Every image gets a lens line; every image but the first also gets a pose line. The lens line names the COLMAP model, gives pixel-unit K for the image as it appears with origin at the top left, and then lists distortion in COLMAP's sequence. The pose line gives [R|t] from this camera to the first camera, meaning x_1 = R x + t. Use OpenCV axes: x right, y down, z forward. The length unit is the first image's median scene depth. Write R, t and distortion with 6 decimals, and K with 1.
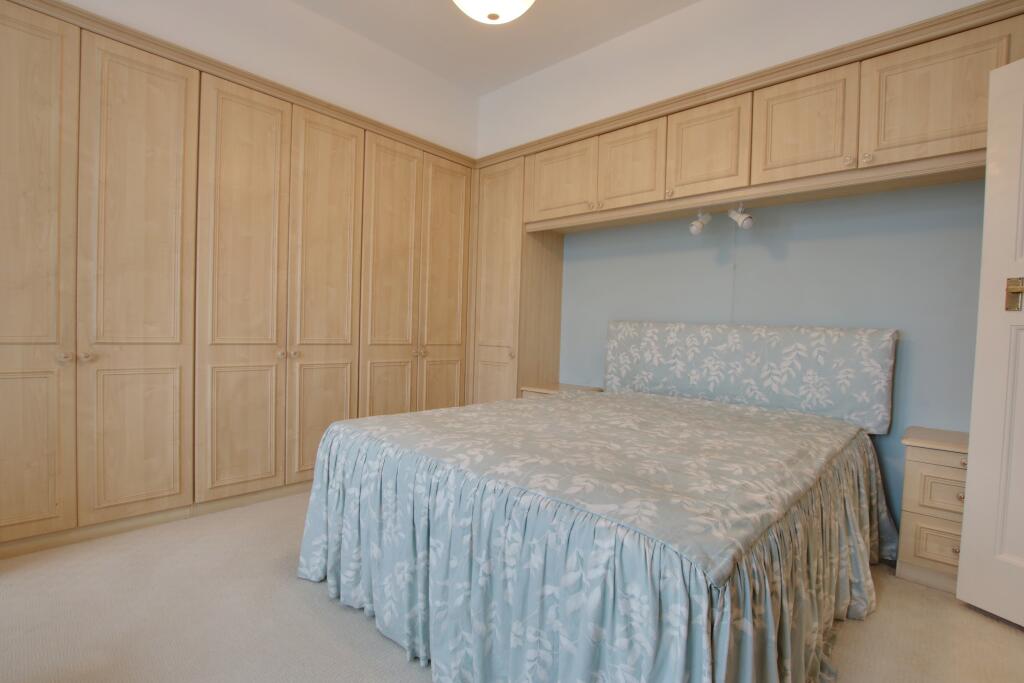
lens RADIAL K [[476.1, 0, 517.0], [0, 476.1, 345.9], [0, 0, 1]] dist [-0.026090, 0.000138]
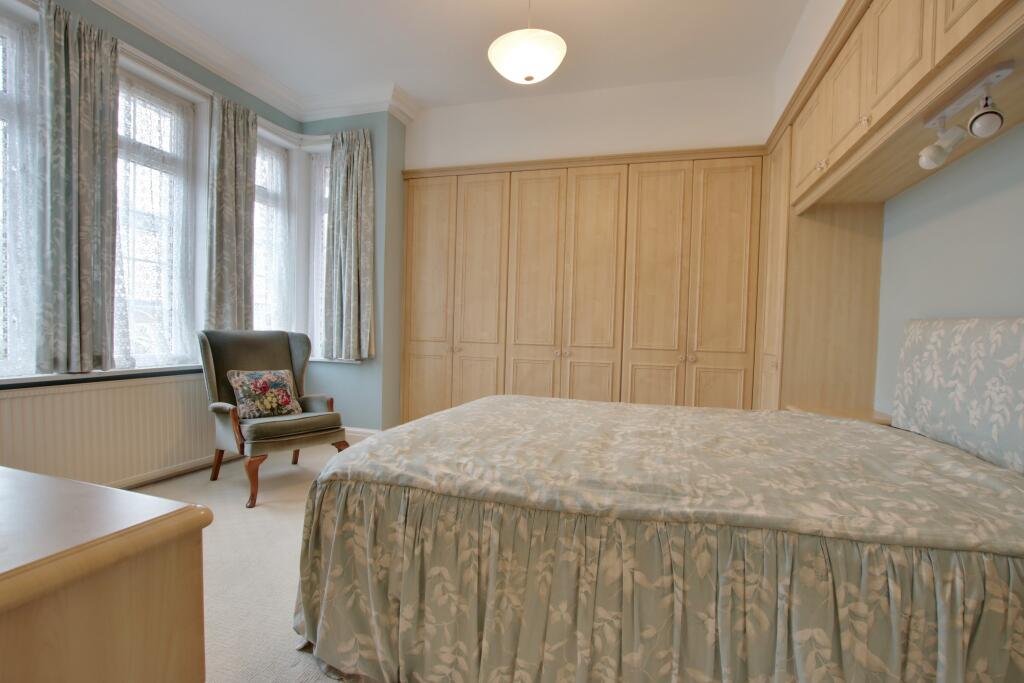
lens RADIAL K [[476.1, 0, 517.0], [0, 476.1, 345.9], [0, 0, 1]] dist [-0.026090, 0.000138]
pose [[0.442721, 0.009424, -0.896610, 0.631979], [-0.040414, 0.999138, -0.009454, 0.013632], [0.895748, 0.040421, 0.442720, 0.263310]]
